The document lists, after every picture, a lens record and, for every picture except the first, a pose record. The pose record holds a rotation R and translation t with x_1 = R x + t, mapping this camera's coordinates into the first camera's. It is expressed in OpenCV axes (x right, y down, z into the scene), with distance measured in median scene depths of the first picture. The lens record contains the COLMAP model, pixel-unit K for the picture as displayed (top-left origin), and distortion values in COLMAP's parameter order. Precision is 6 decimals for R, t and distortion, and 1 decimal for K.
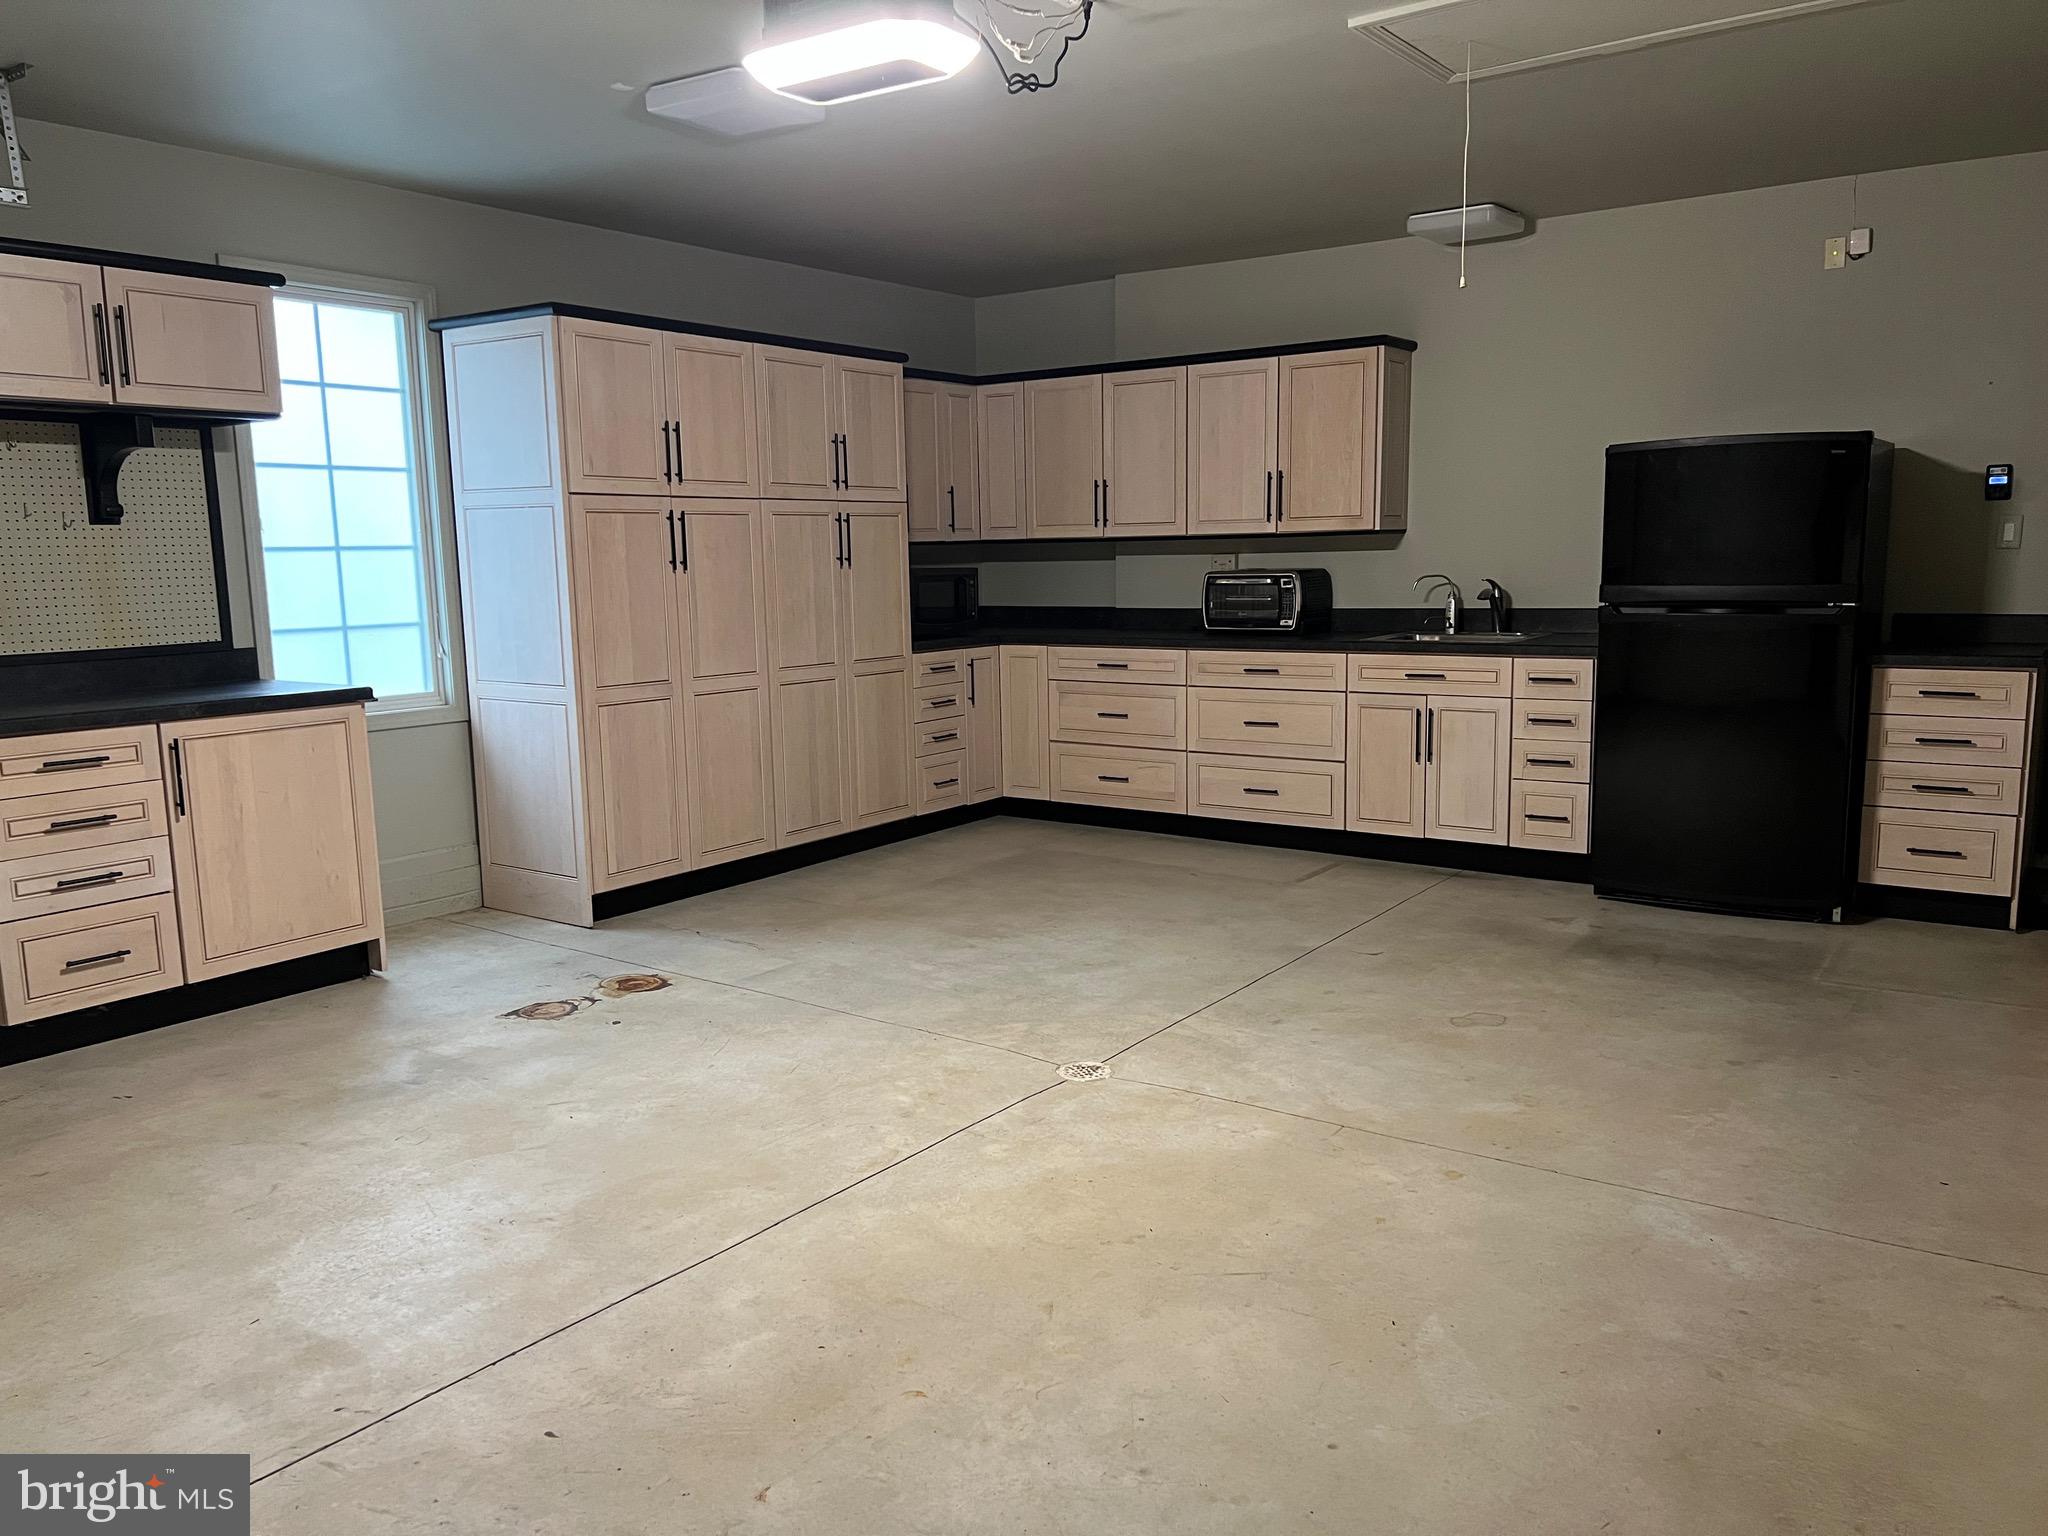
lens RADIAL K [[1534.1, 0, 1029.6], [0, 1534.1, 778.5], [0, 0, 1]] dist [0.054501, -0.062984]
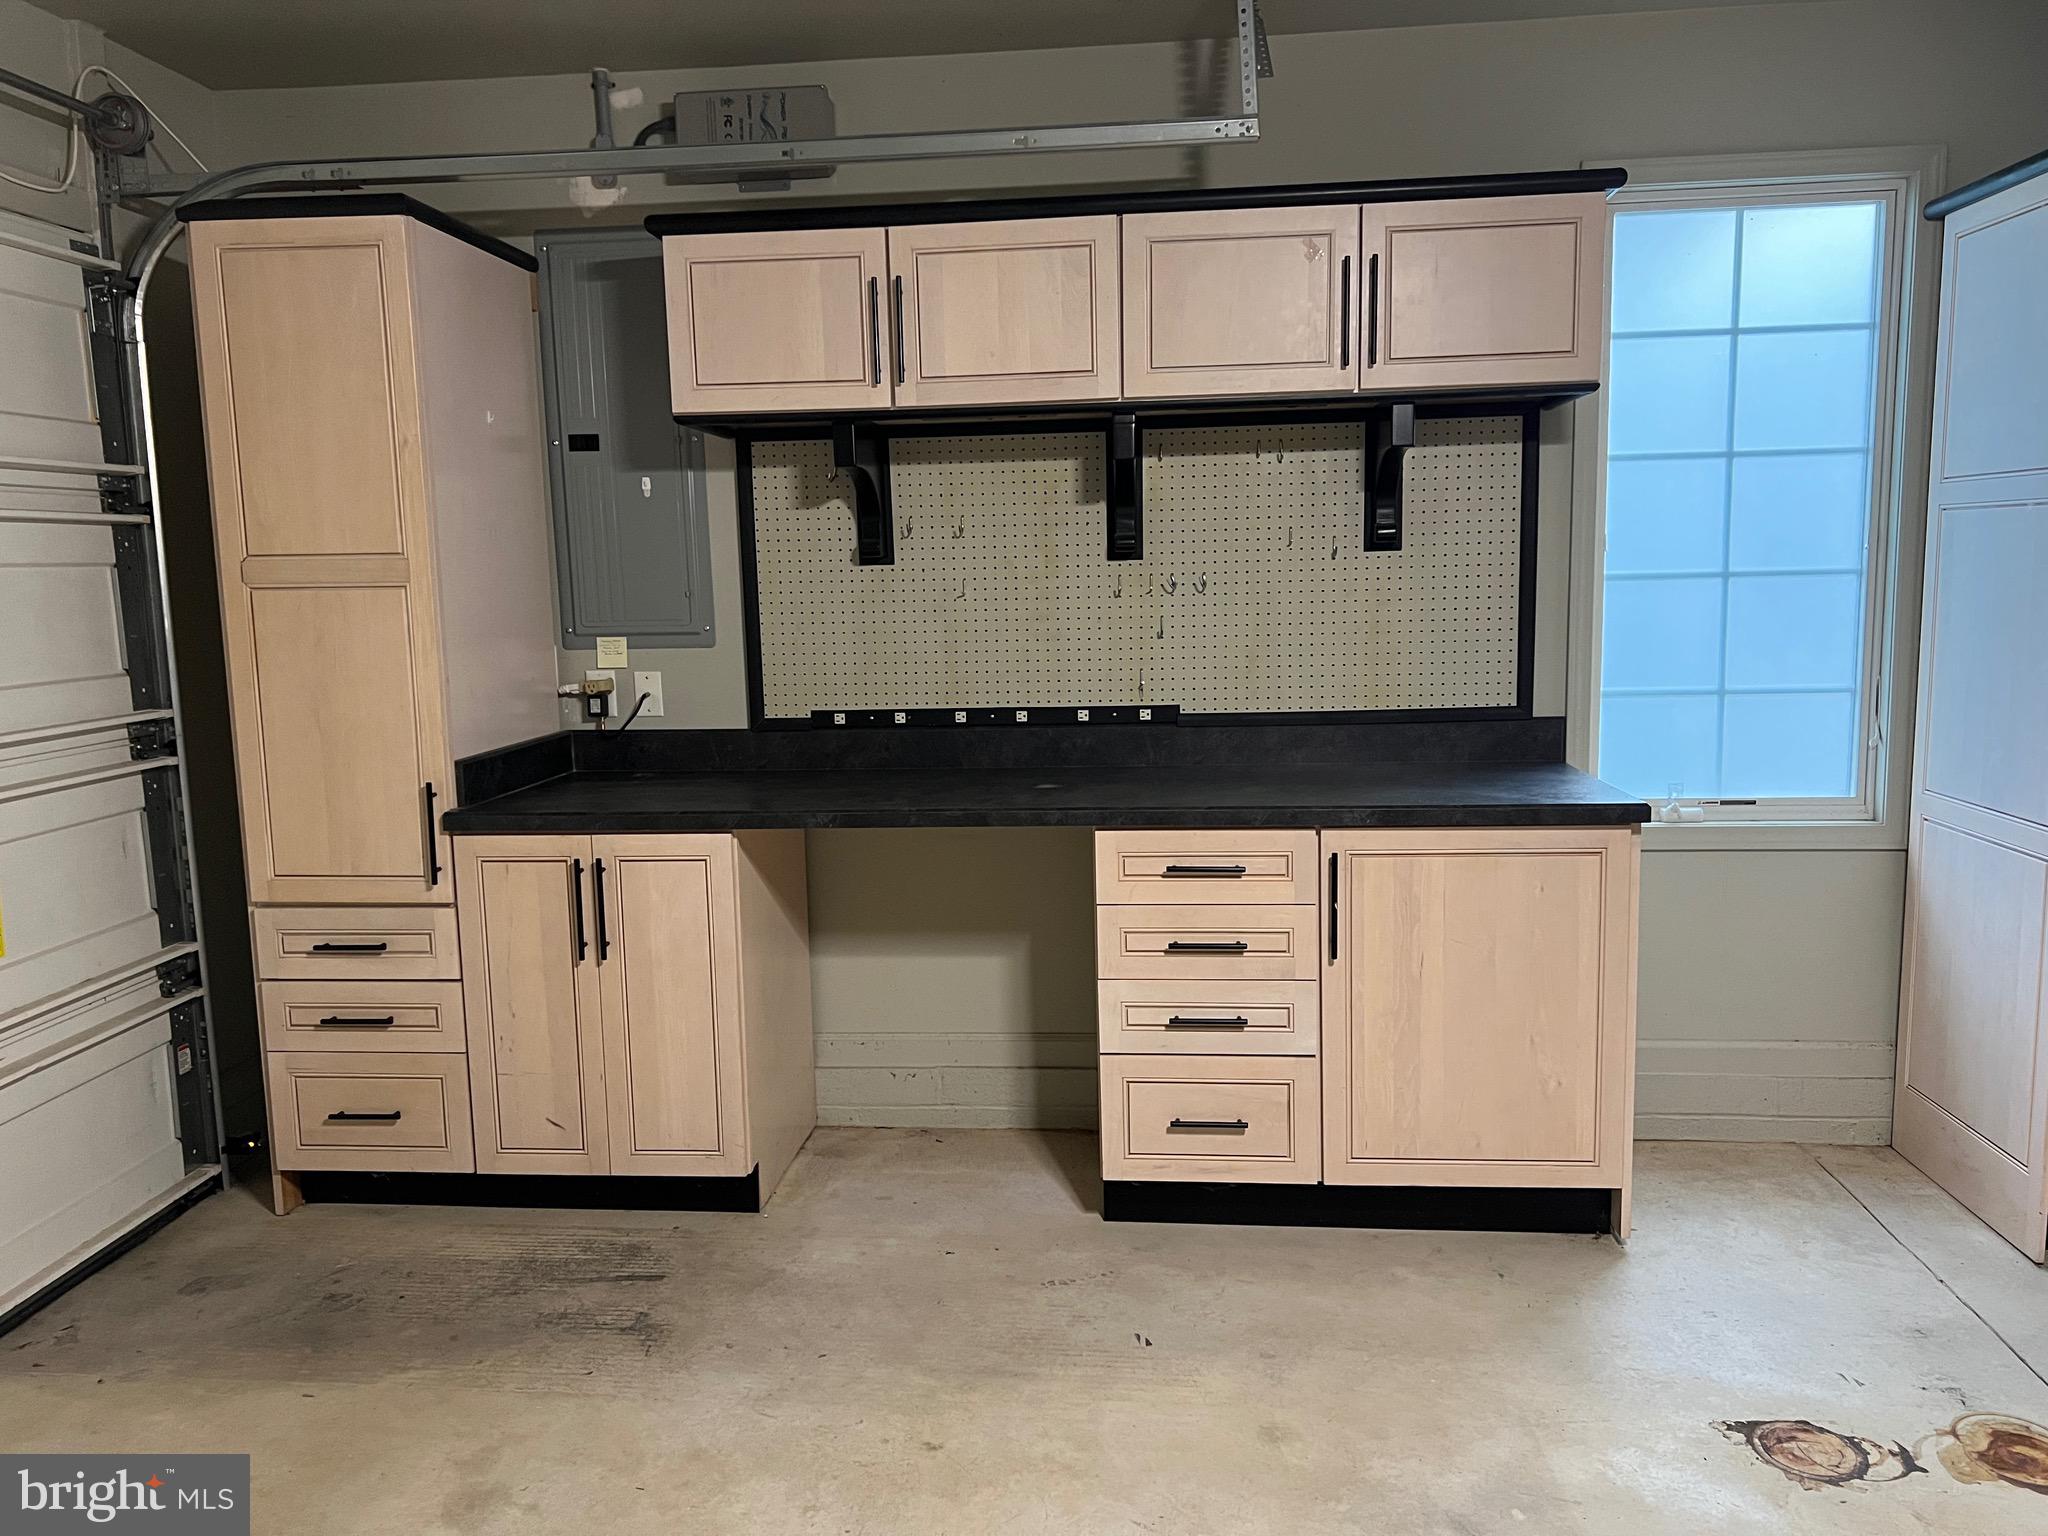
lens RADIAL K [[1534.1, 0, 1015.0], [0, 1534.1, 775.9], [0, 0, 1]] dist [0.054501, -0.062984]
pose [[0.501268, 0.122223, -0.856617, -0.016506], [-0.115412, 0.990572, 0.073800, -0.090444], [0.857561, 0.061870, 0.510648, 0.471335]]
